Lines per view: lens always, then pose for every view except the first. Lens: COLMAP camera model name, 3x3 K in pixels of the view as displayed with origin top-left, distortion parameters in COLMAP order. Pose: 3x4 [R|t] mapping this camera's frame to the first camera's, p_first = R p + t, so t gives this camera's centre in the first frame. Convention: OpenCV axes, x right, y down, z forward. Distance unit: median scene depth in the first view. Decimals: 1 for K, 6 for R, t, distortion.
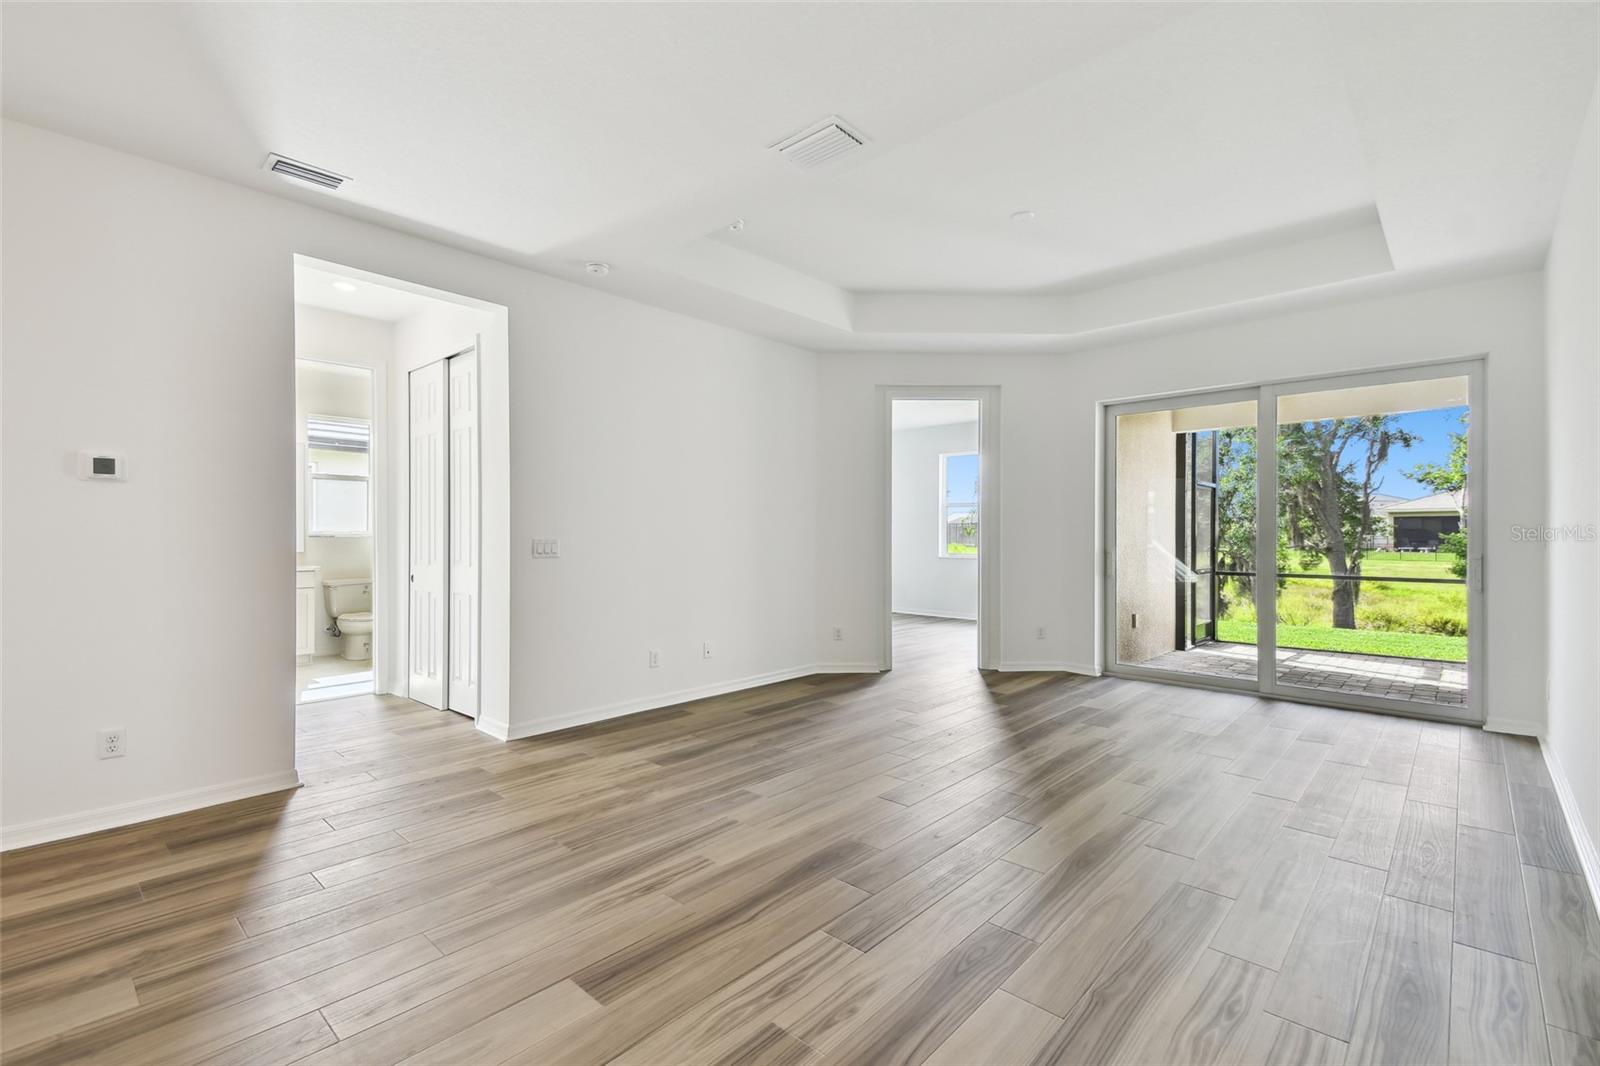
lens RADIAL K [[706.8, 0, 792.7], [0, 706.8, 538.9], [0, 0, 1]] dist [0.035201, -0.015611]
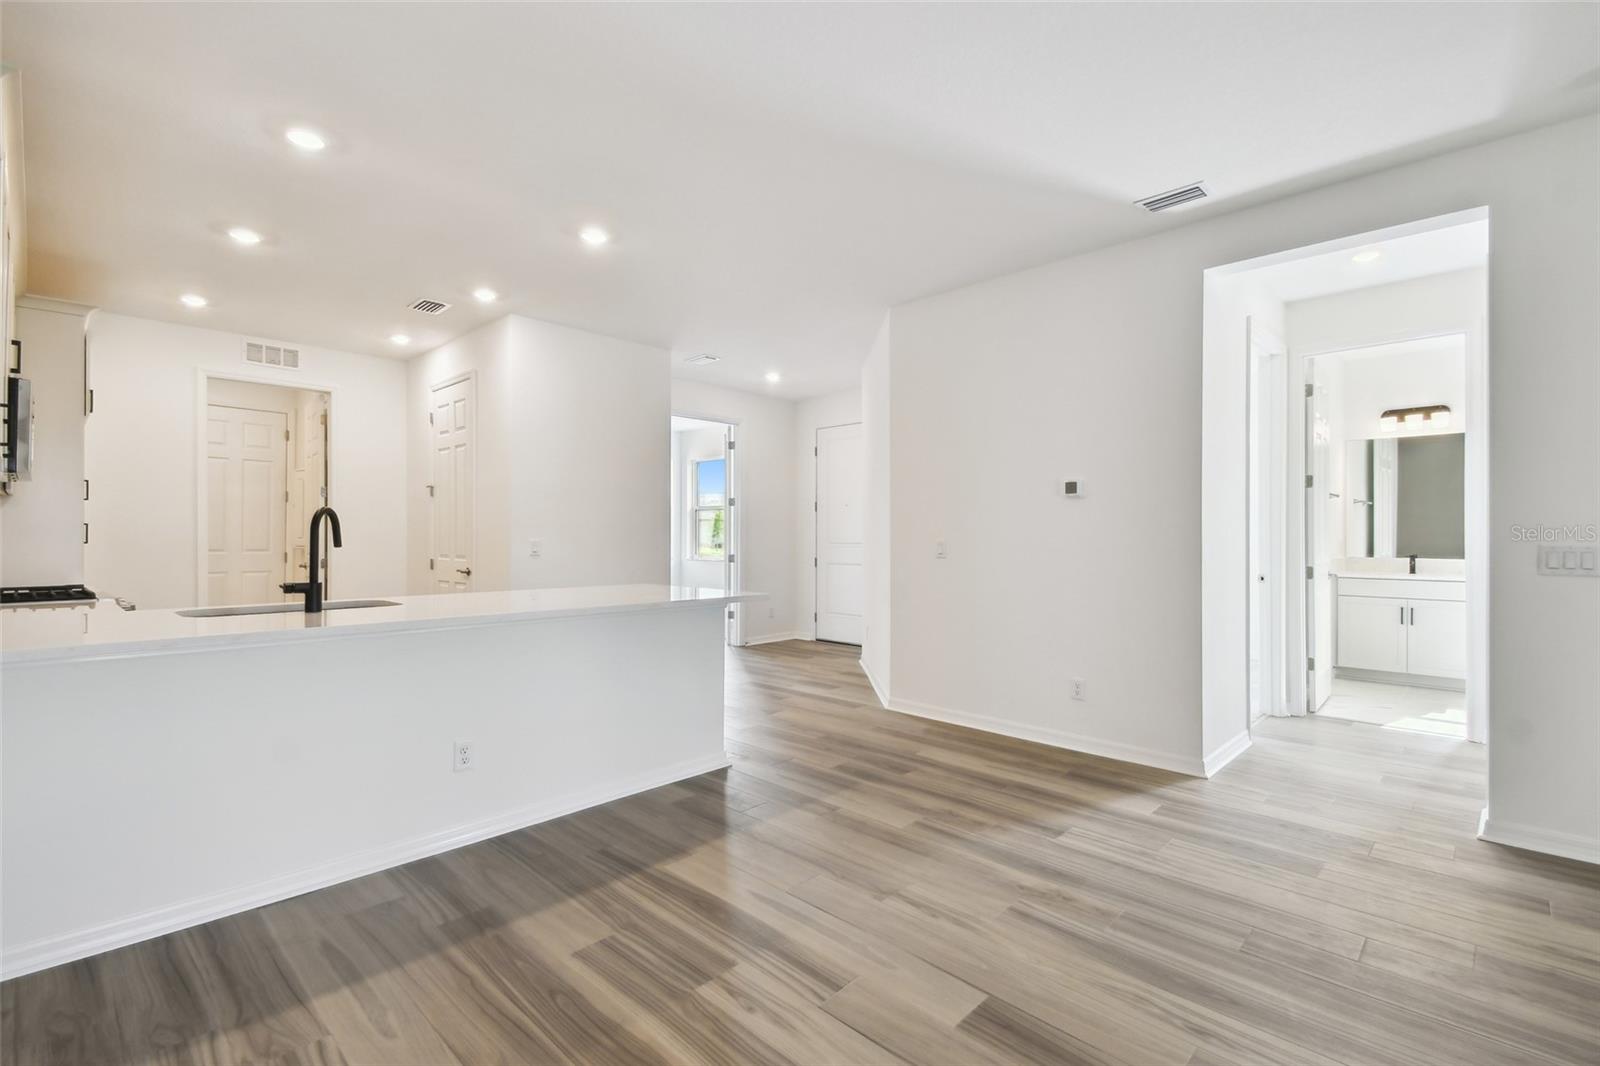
lens RADIAL K [[706.8, 0, 792.7], [0, 706.8, 538.9], [0, 0, 1]] dist [0.035201, -0.015611]
pose [[-0.024732, 0.001347, -0.999693, 0.428945], [-0.007074, 0.999974, 0.001523, -0.000861], [0.999669, 0.007109, -0.024722, 0.493006]]
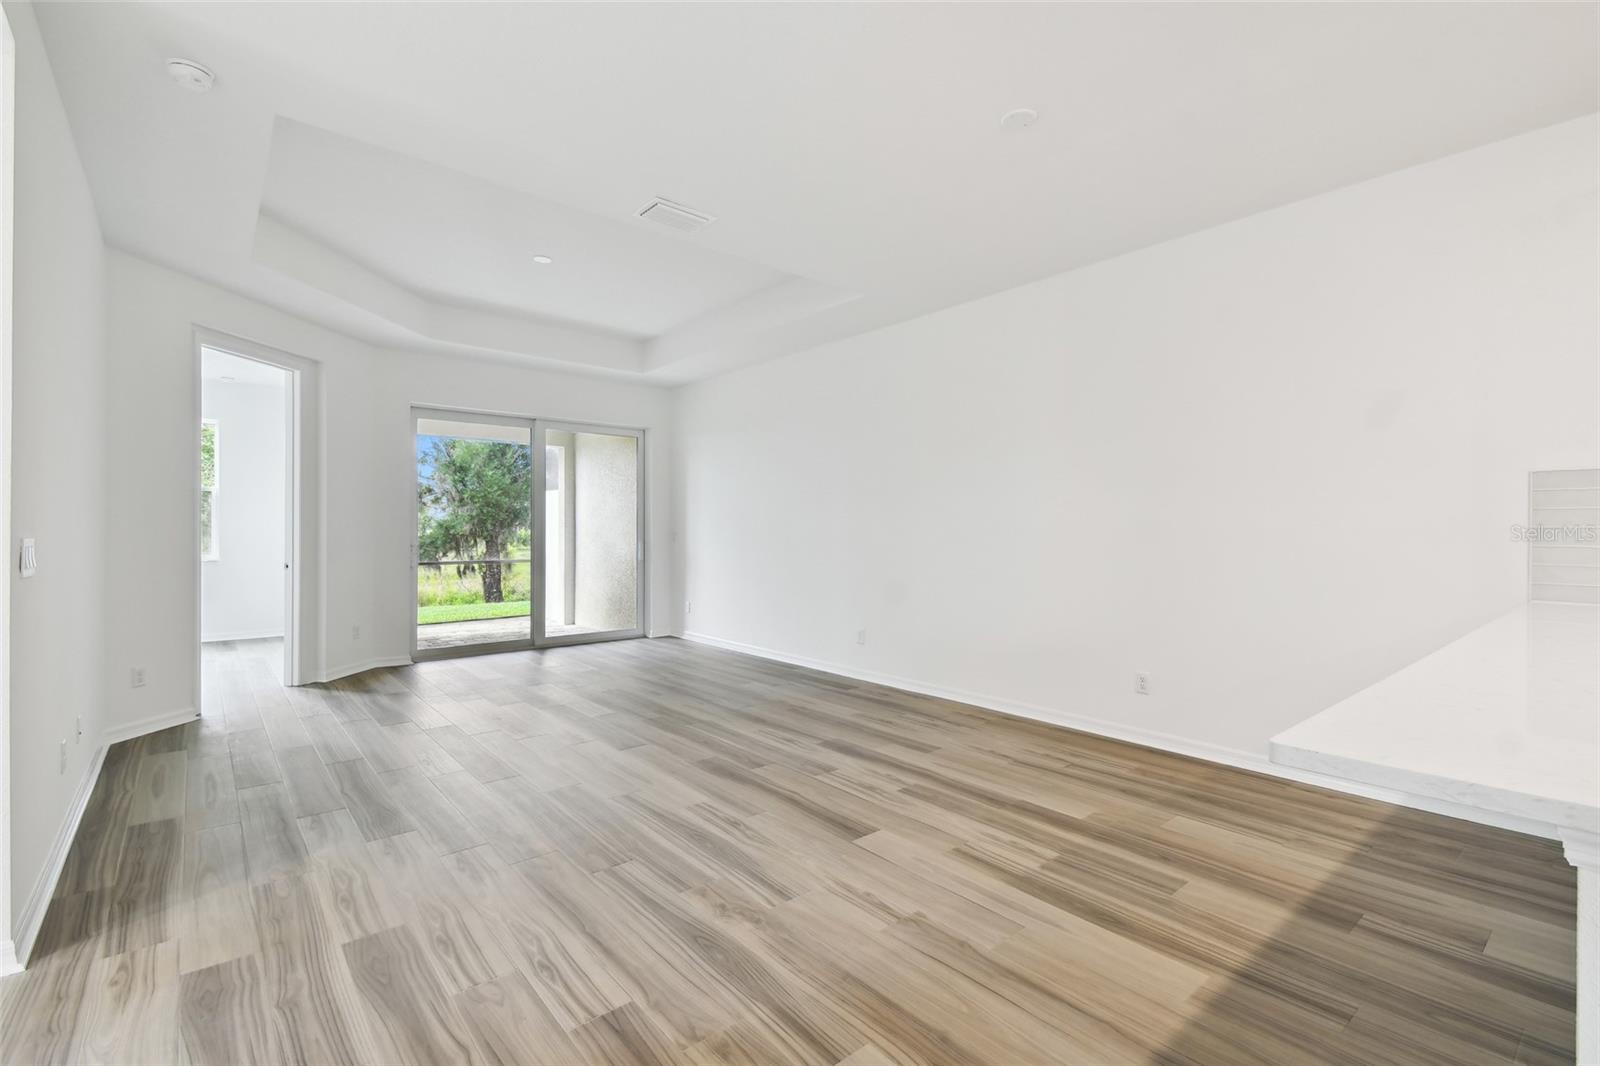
lens RADIAL K [[710.0, 0, 805.6], [0, 710.0, 532.8], [0, 0, 1]] dist [0.064635, -0.035778]
pose [[0.116452, -0.002882, 0.993192, -1.131508], [0.003789, 0.999990, 0.002457, -0.002126], [-0.993189, 0.003477, 0.116462, 0.602081]]
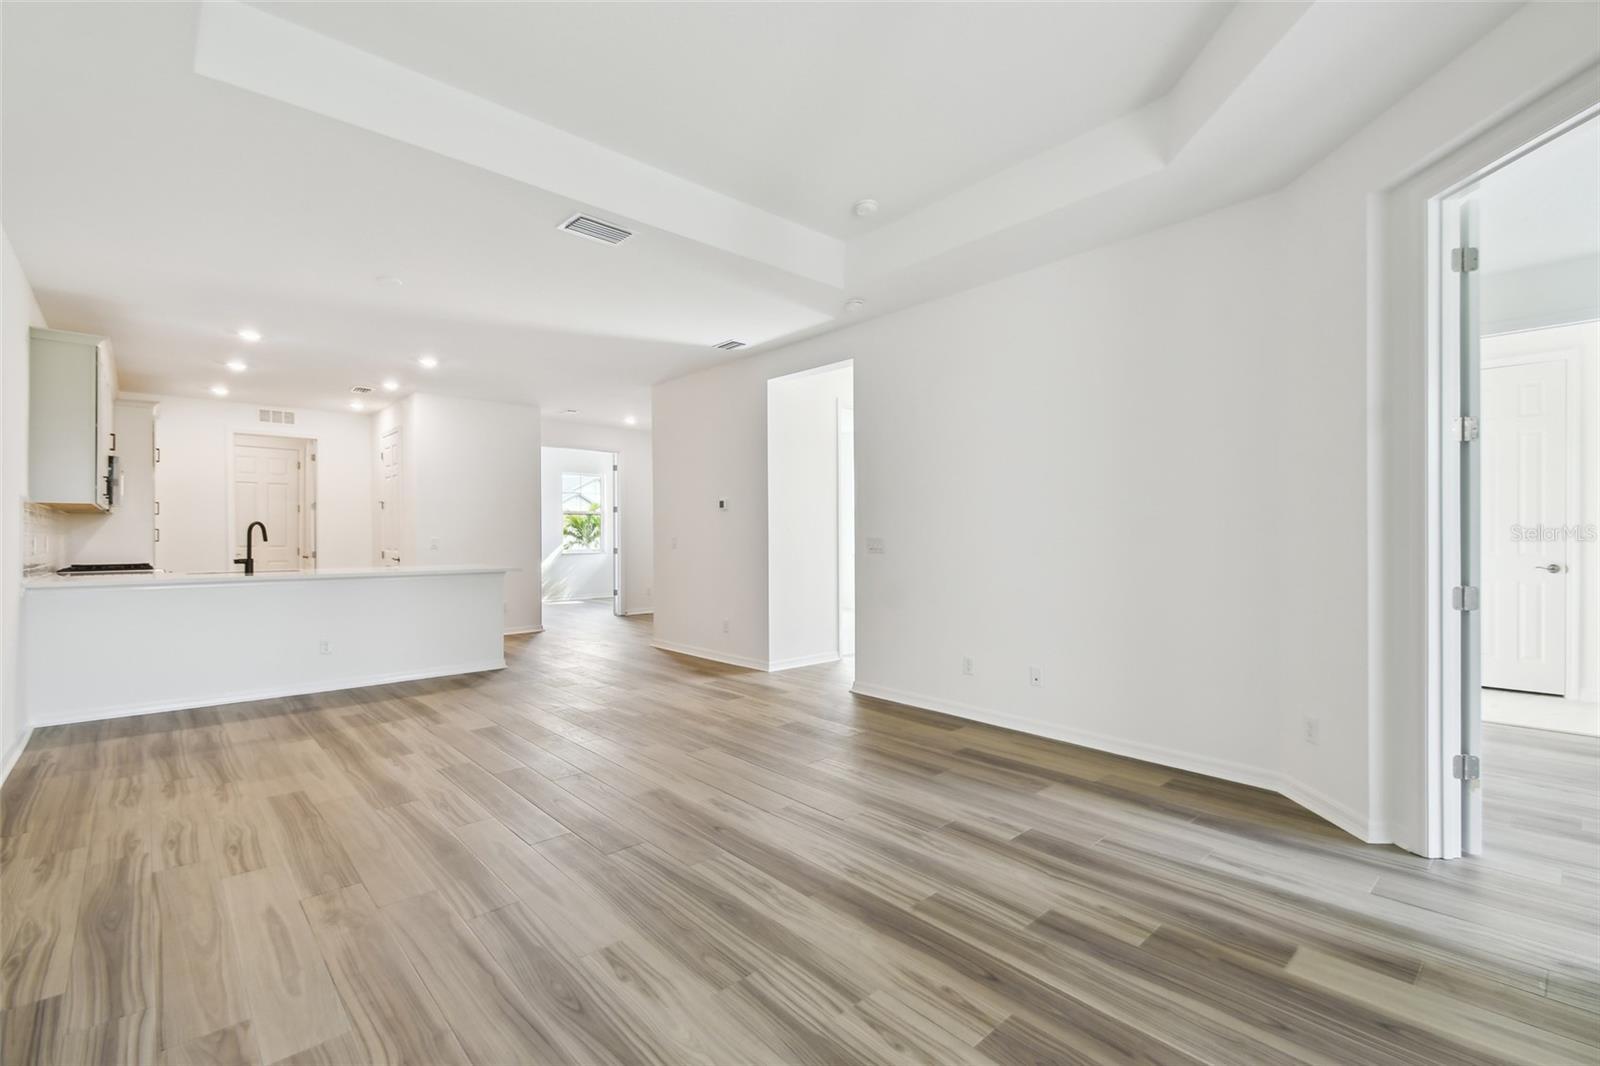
lens RADIAL K [[705.3, 0, 772.8], [0, 705.3, 488.7], [0, 0, 1]] dist [0.092403, -0.027728]
pose [[-0.111049, -0.062953, -0.991819, 1.263899], [0.000775, 0.997986, -0.063431, 0.000424], [0.993815, -0.007812, -0.110776, 1.399569]]
